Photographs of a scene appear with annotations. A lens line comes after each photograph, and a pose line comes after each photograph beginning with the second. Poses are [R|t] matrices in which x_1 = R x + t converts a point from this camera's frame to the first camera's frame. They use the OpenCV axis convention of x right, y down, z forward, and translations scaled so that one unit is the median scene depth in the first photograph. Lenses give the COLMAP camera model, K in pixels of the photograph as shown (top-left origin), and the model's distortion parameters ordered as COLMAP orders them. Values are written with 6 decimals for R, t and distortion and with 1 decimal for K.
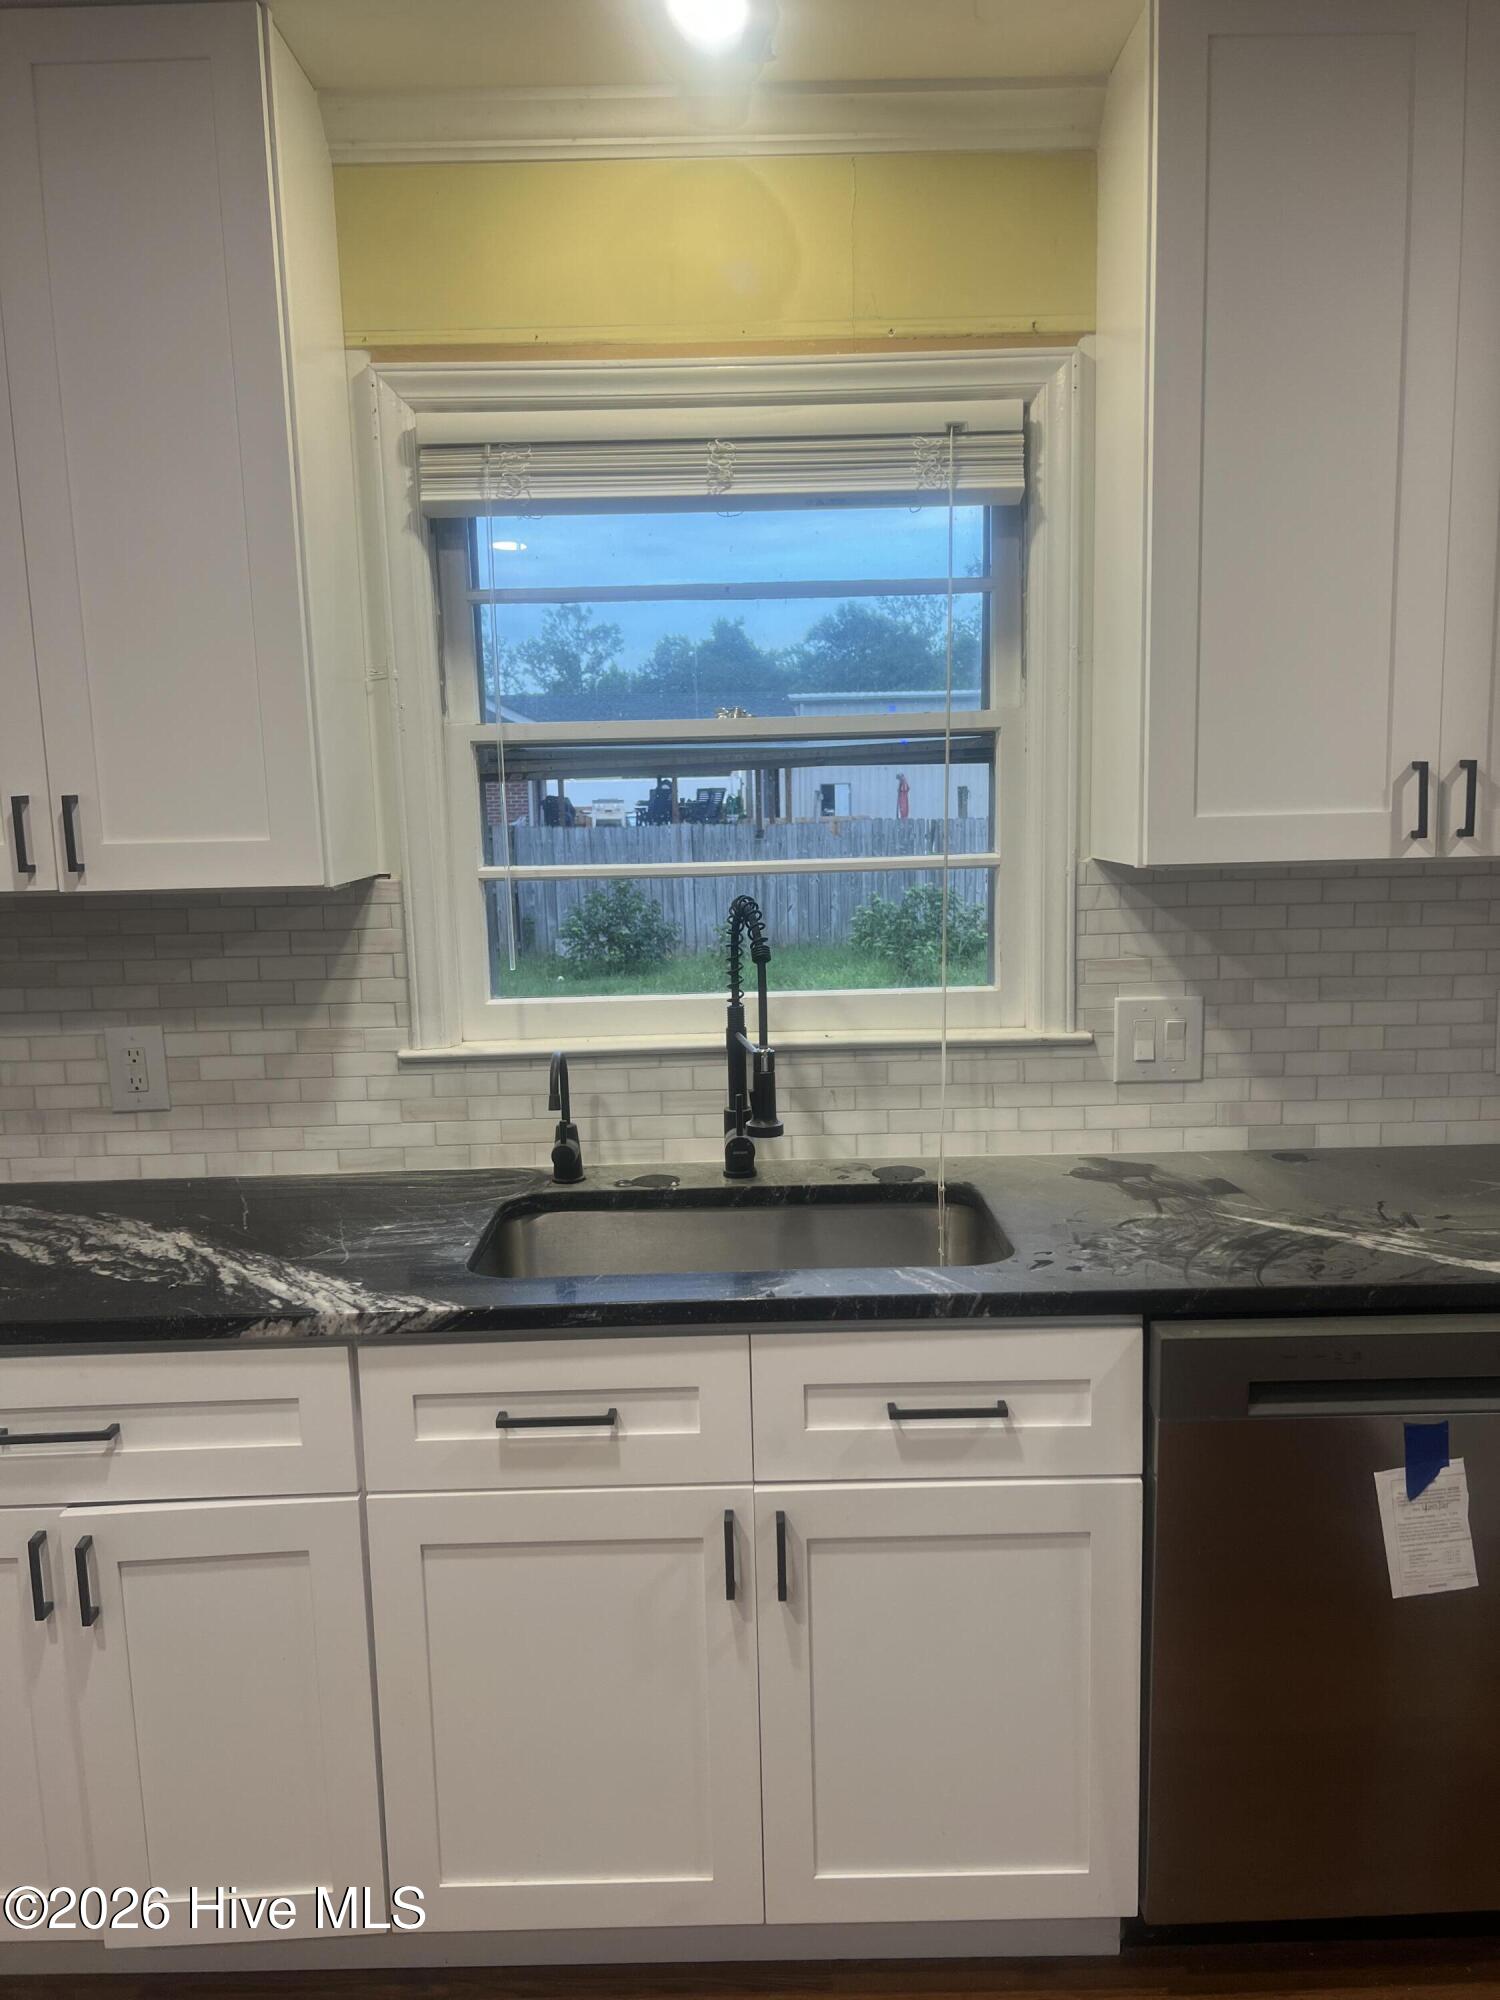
lens RADIAL K [[1498.1, 0, 759.2], [0, 1498.1, 1013.1], [0, 0, 1]] dist [0.038932, -0.041624]
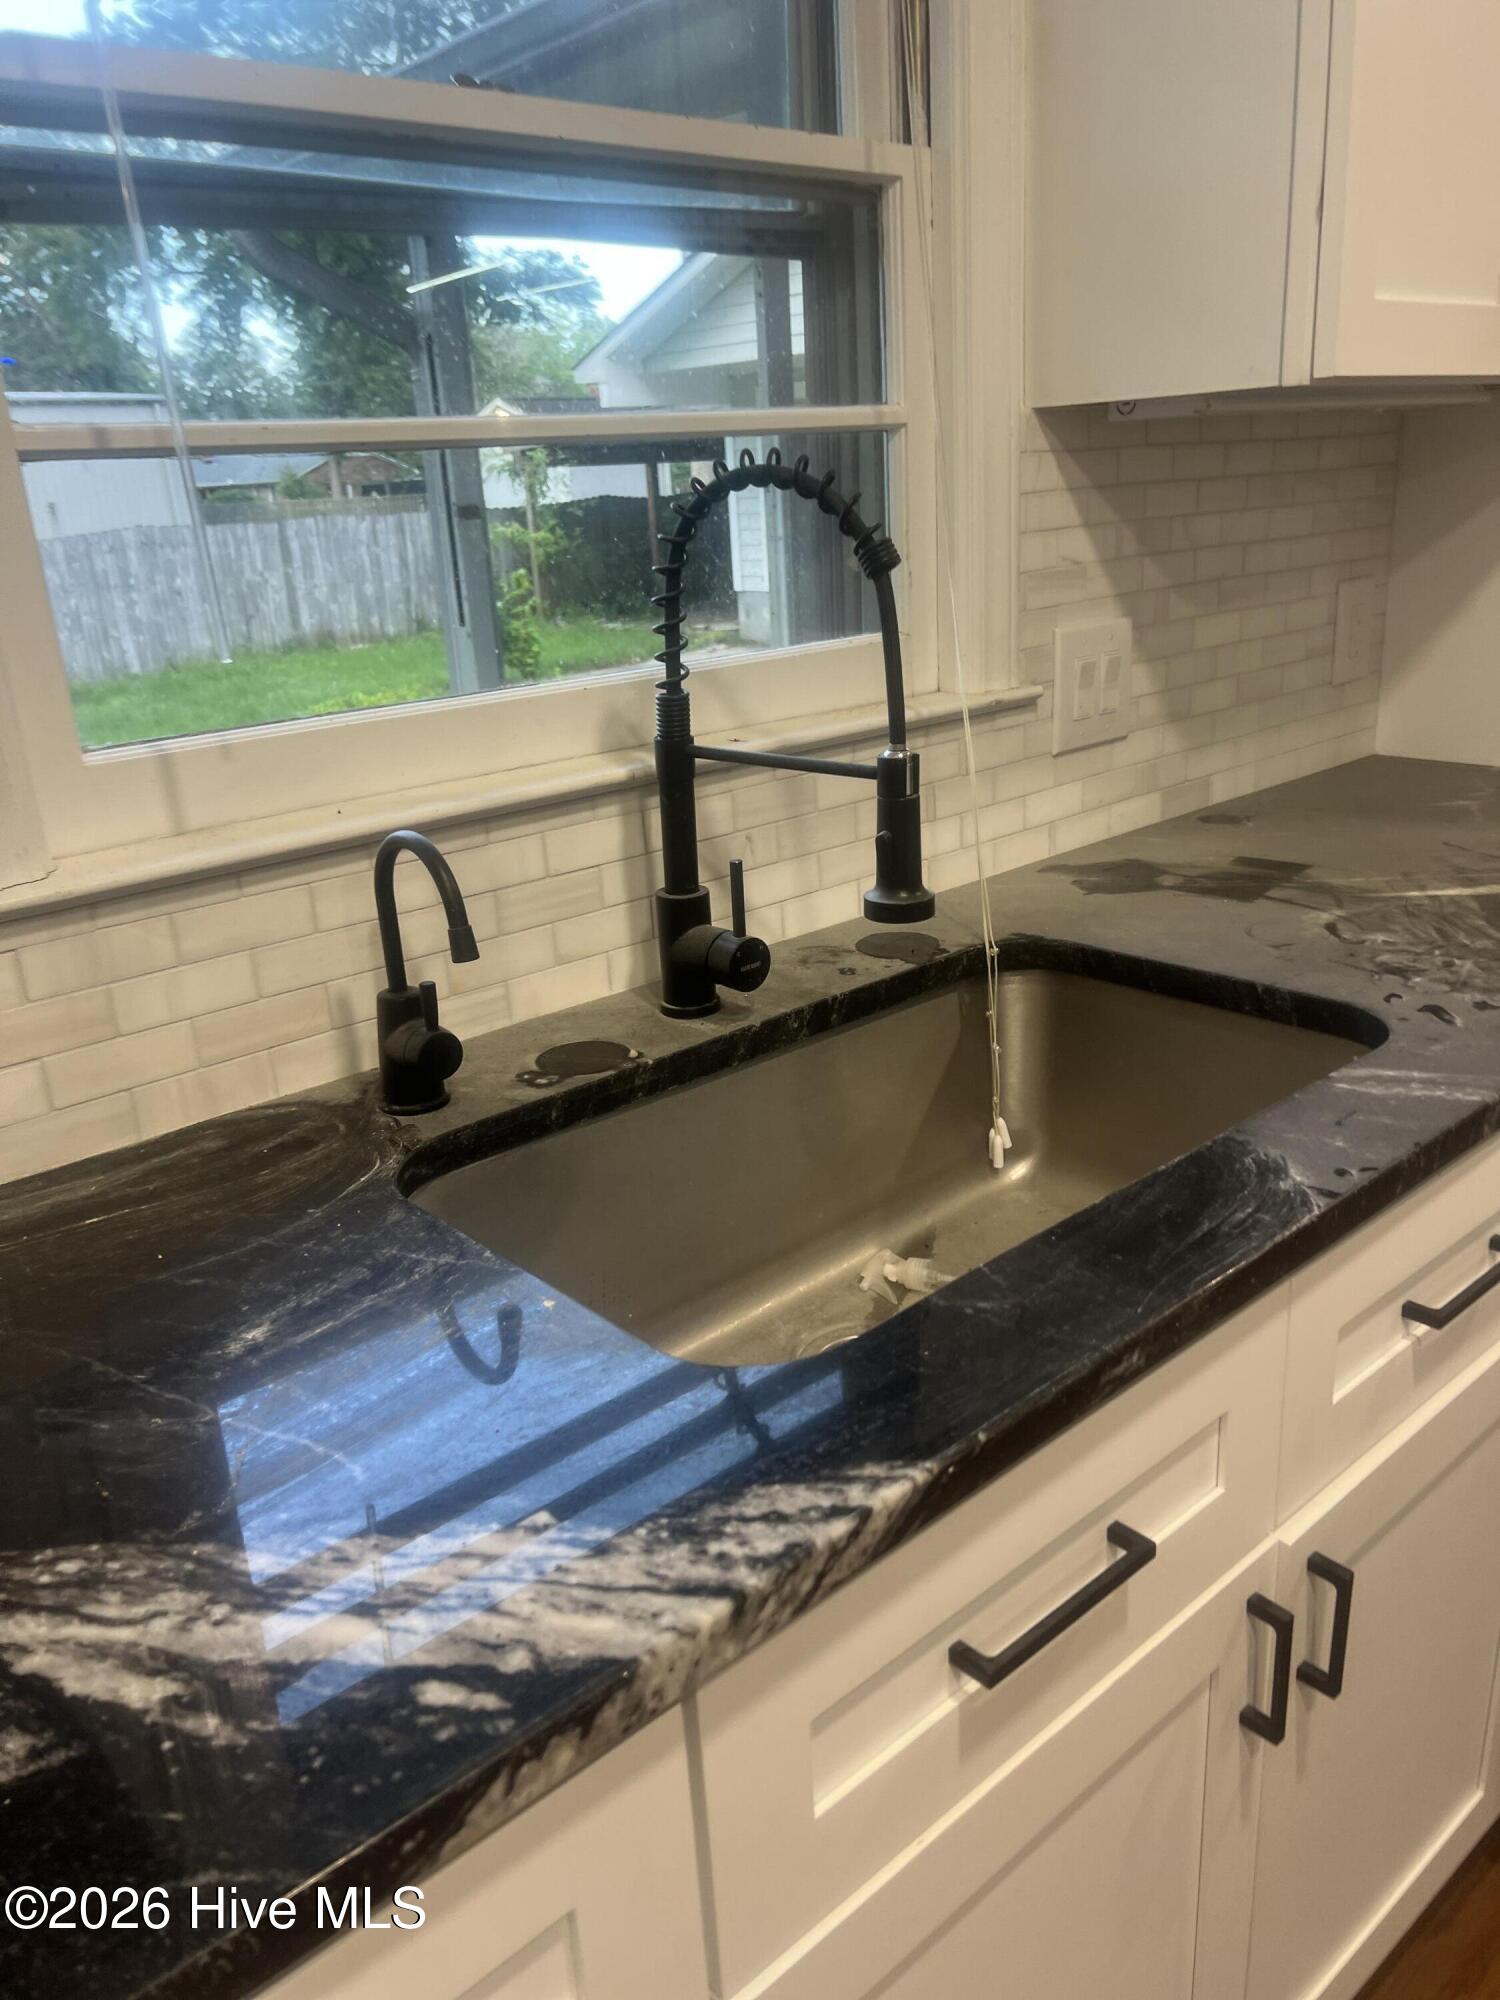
lens RADIAL K [[1498.1, 0, 745.7], [0, 1498.1, 1013.0], [0, 0, 1]] dist [0.038932, -0.041624]
pose [[0.753211, -0.237430, 0.613433, -0.375935], [0.133381, 0.968338, 0.211023, -0.004974], [-0.644114, -0.077124, 0.761031, 0.629579]]
